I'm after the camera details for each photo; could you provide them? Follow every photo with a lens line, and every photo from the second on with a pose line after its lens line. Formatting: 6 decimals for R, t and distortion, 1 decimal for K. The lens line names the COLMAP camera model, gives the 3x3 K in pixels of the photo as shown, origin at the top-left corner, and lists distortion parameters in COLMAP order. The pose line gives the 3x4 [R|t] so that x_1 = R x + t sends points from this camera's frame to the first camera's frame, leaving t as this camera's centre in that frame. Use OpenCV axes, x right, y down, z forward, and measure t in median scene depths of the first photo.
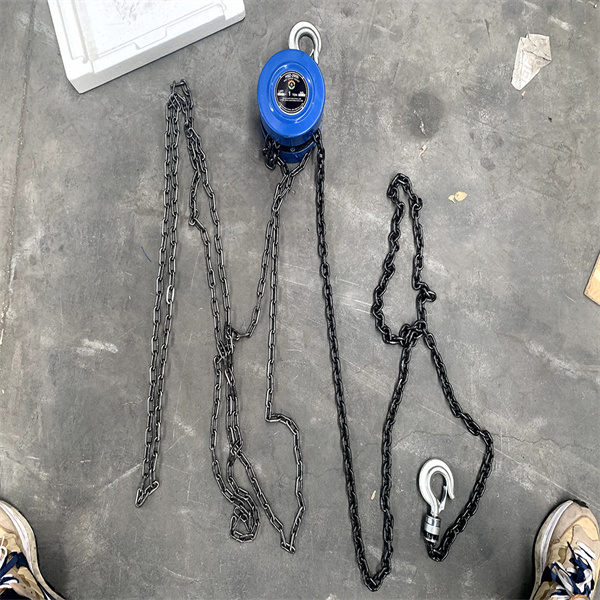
lens RADIAL K [[605.7, 0, 300.0], [0, 605.7, 300.7], [0, 0, 1]] dist [0.020262, 0.000000]
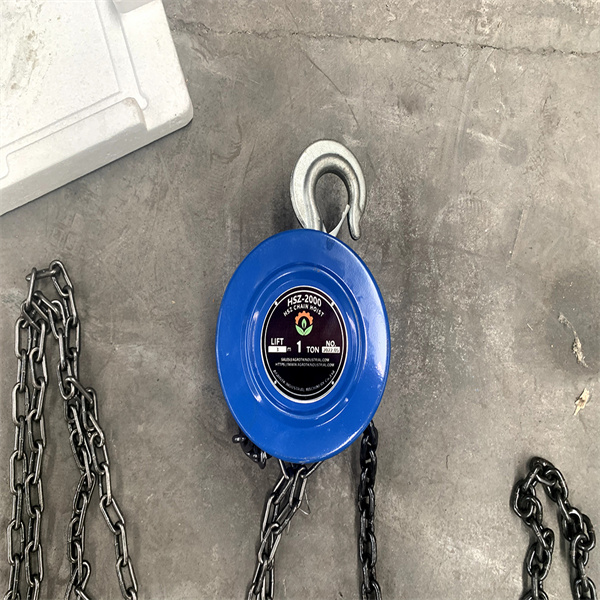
lens RADIAL K [[605.7, 0, 299.6], [0, 605.7, 299.4], [0, 0, 1]] dist [0.020262, 0.000000]
pose [[0.999563, -0.017271, 0.023996, -0.022932], [0.017598, 0.999754, -0.013477, -0.326021], [-0.023757, 0.013894, 0.999621, 0.546332]]
